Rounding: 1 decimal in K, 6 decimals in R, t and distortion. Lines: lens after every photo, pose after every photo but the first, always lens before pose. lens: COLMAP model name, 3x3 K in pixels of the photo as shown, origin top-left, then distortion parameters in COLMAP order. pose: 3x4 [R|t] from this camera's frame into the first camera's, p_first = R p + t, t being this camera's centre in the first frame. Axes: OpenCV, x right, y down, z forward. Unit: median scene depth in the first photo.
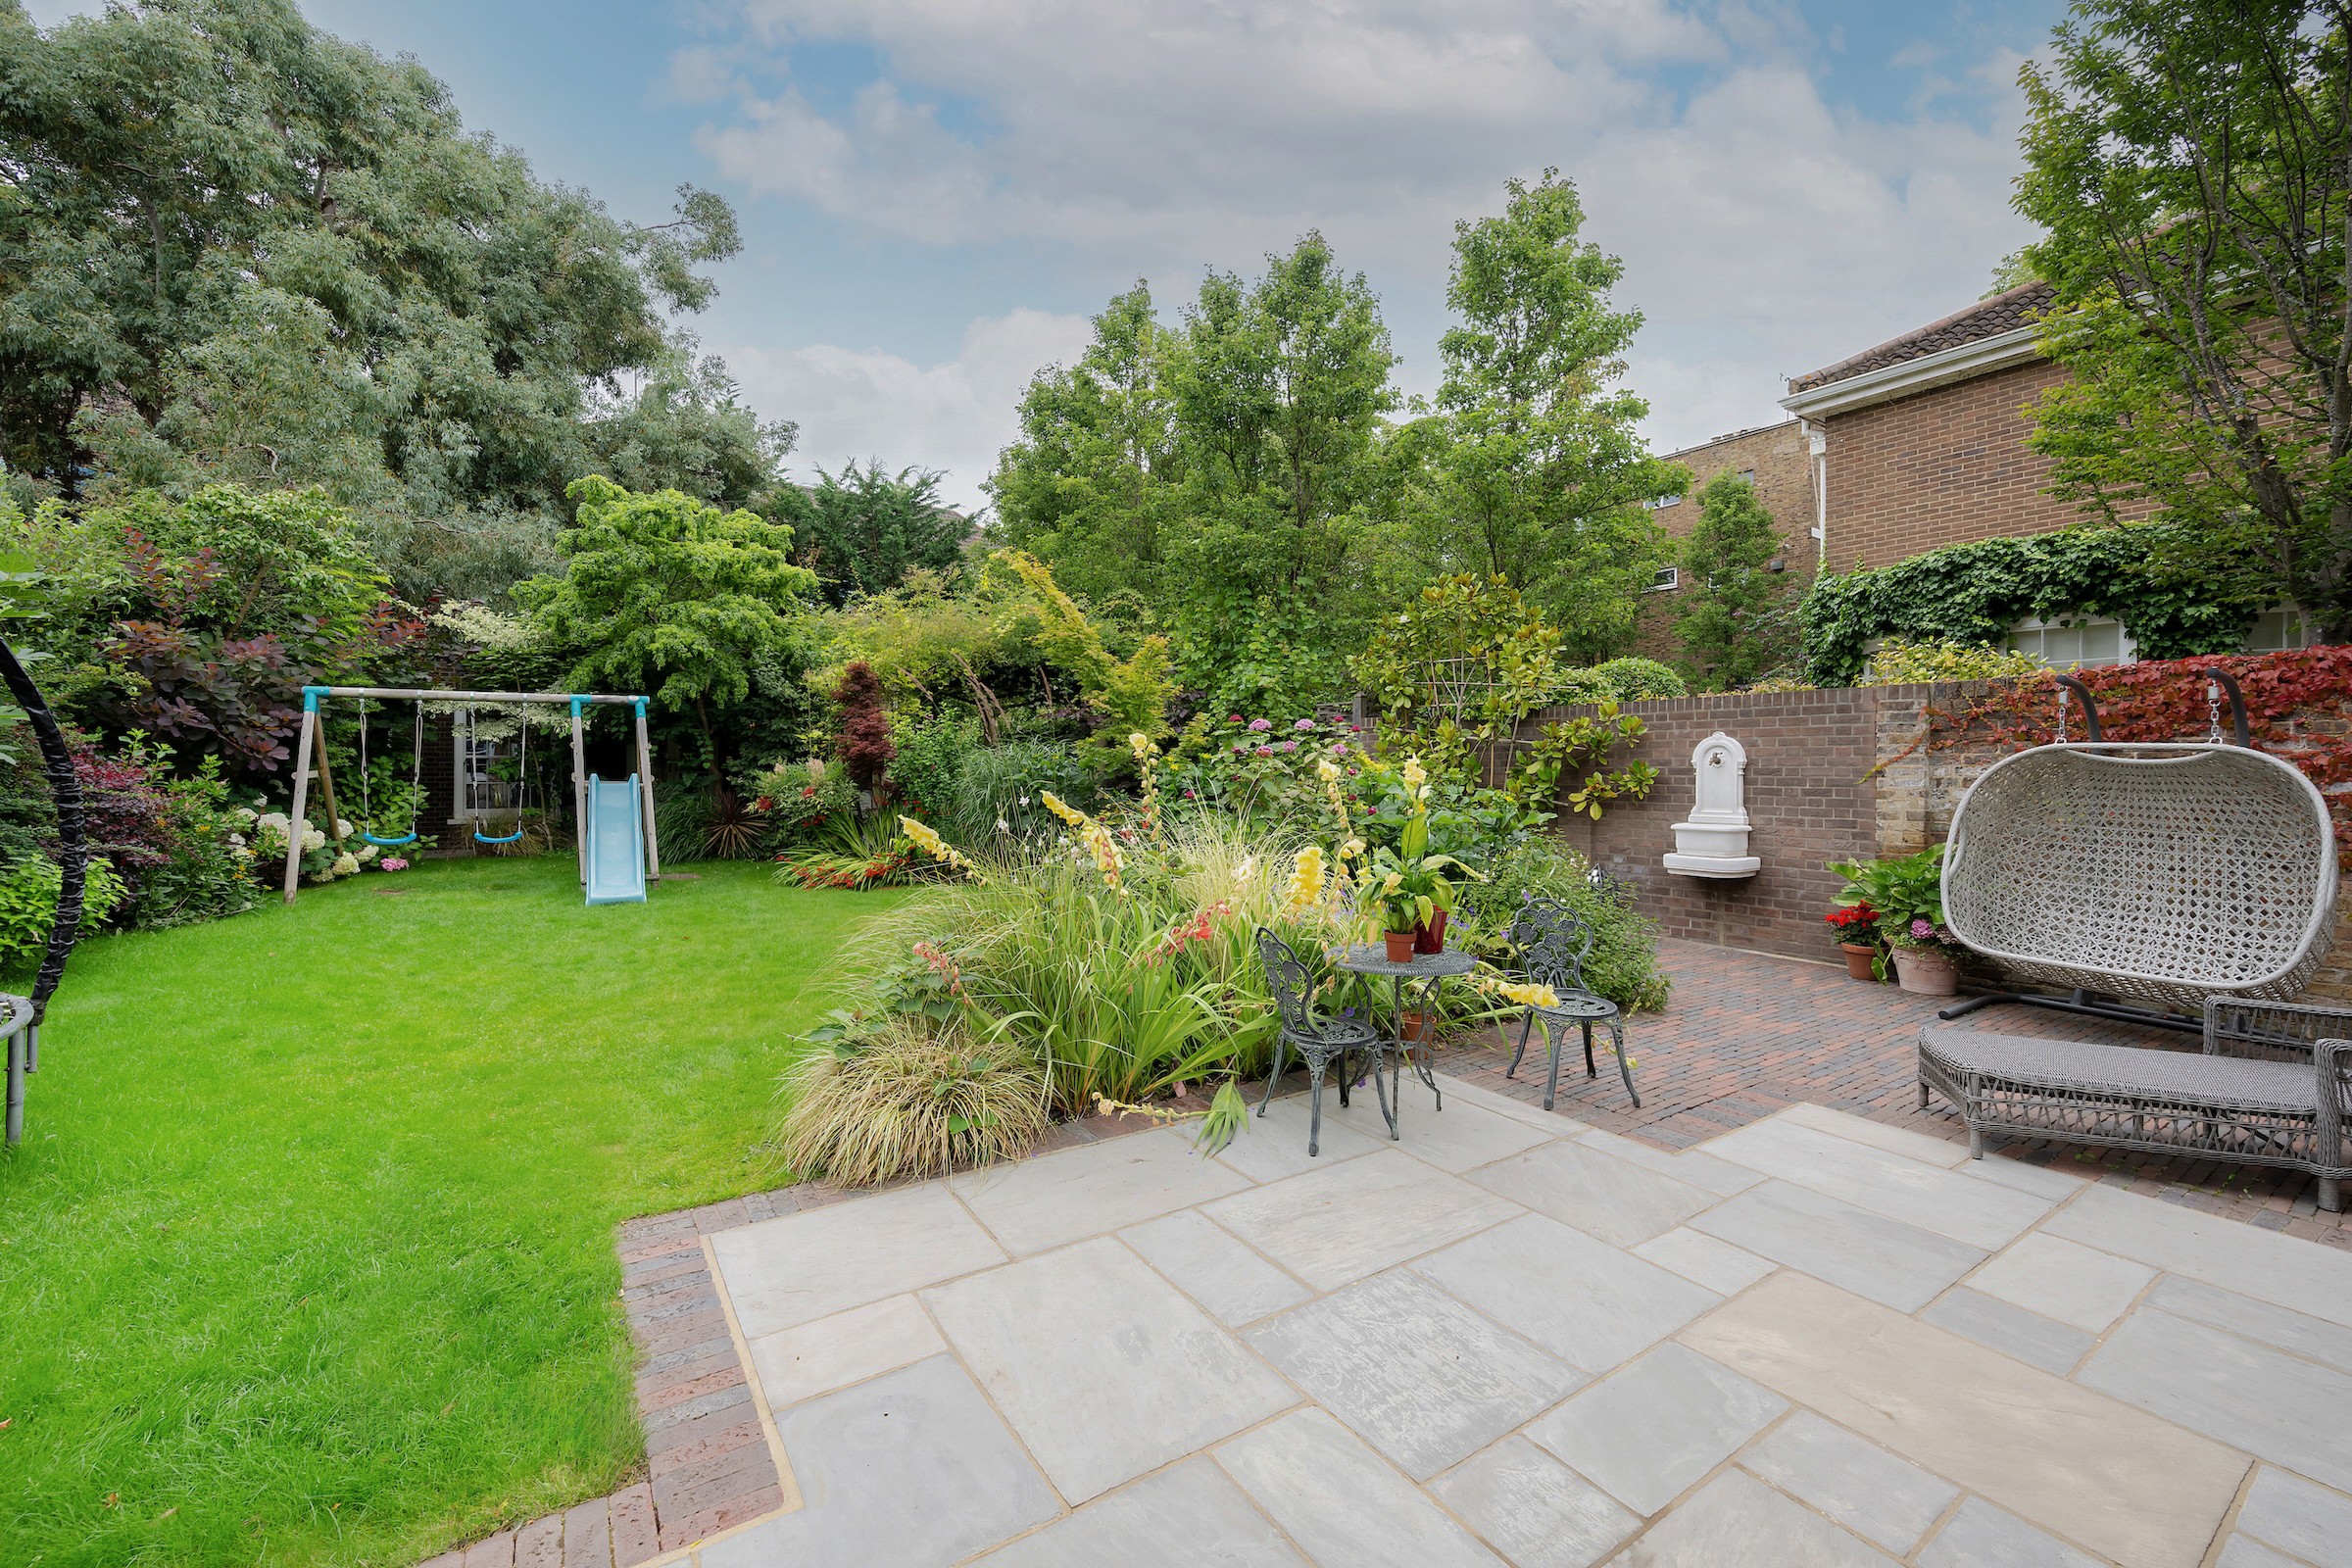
lens RADIAL K [[966.9, 0, 1179.7], [0, 966.9, 787.3], [0, 0, 1]] dist [-0.001532, 0.000384]
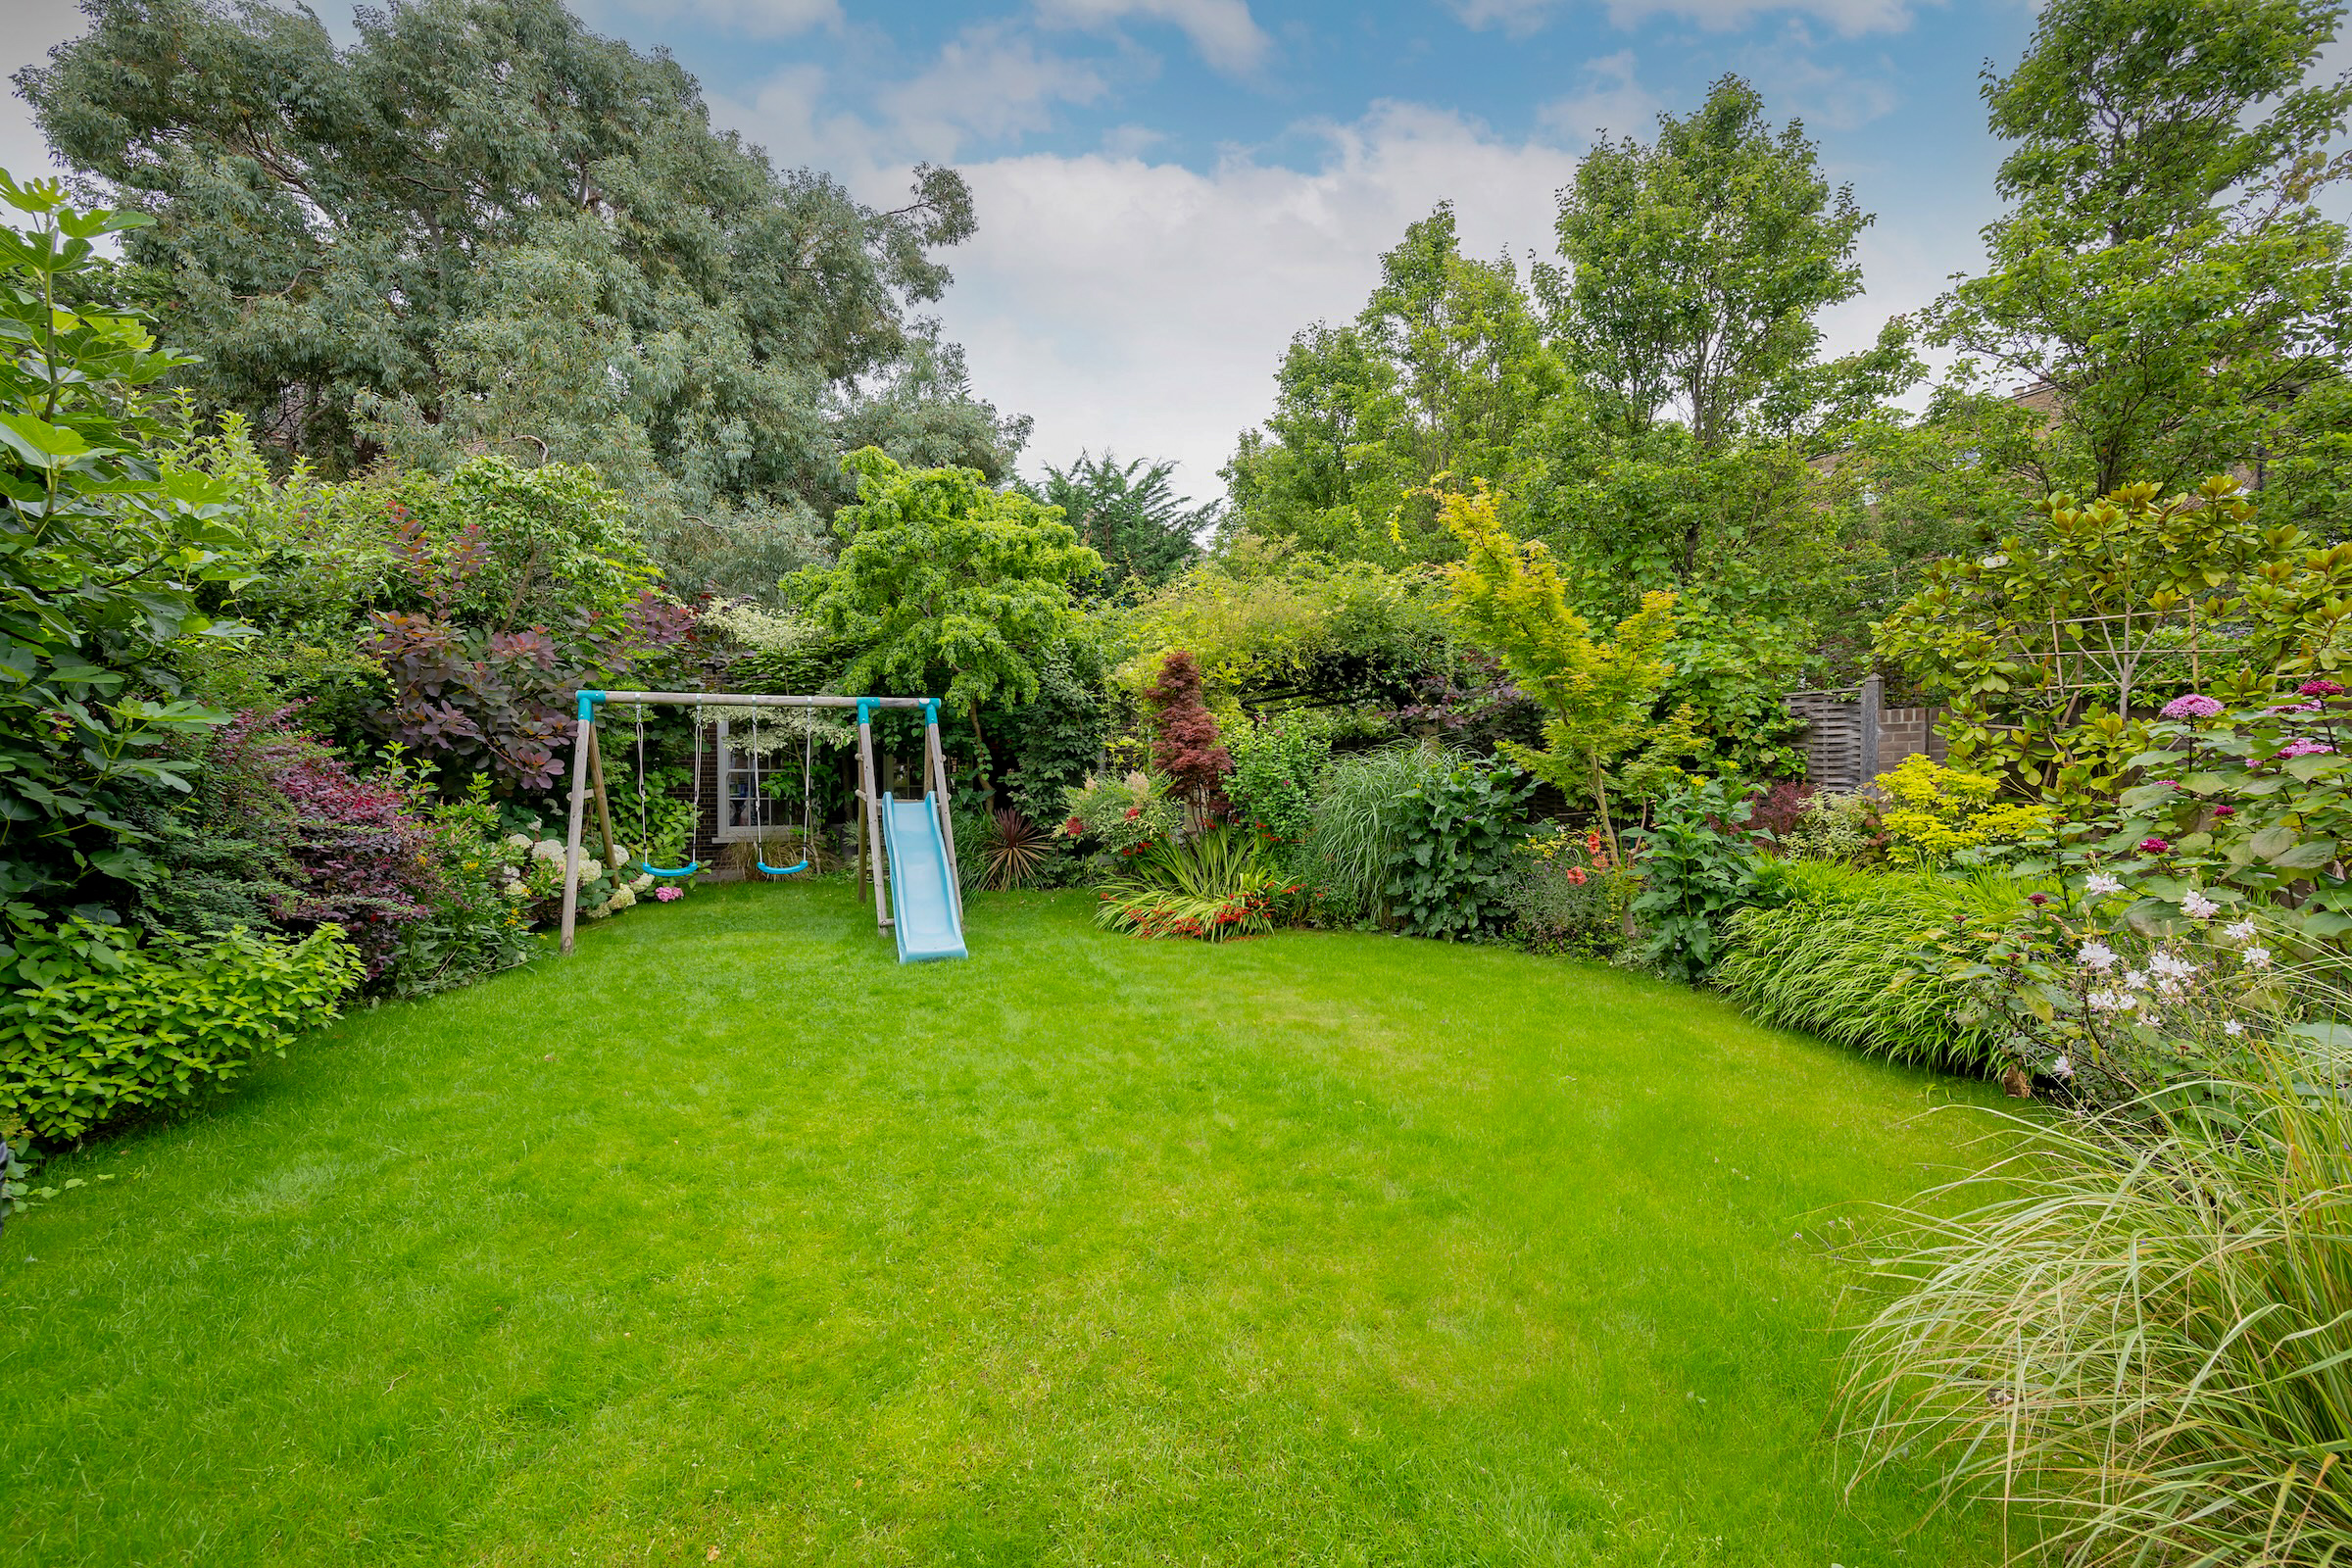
lens RADIAL K [[926.2, 0, 1172.0], [0, 926.2, 805.7], [0, 0, 1]] dist [0.002309, -0.001051]
pose [[0.987030, -0.000270, -0.160537, -0.207216], [0.002408, 0.999911, 0.013121, -0.010220], [0.160519, -0.013337, 0.986943, 0.221274]]
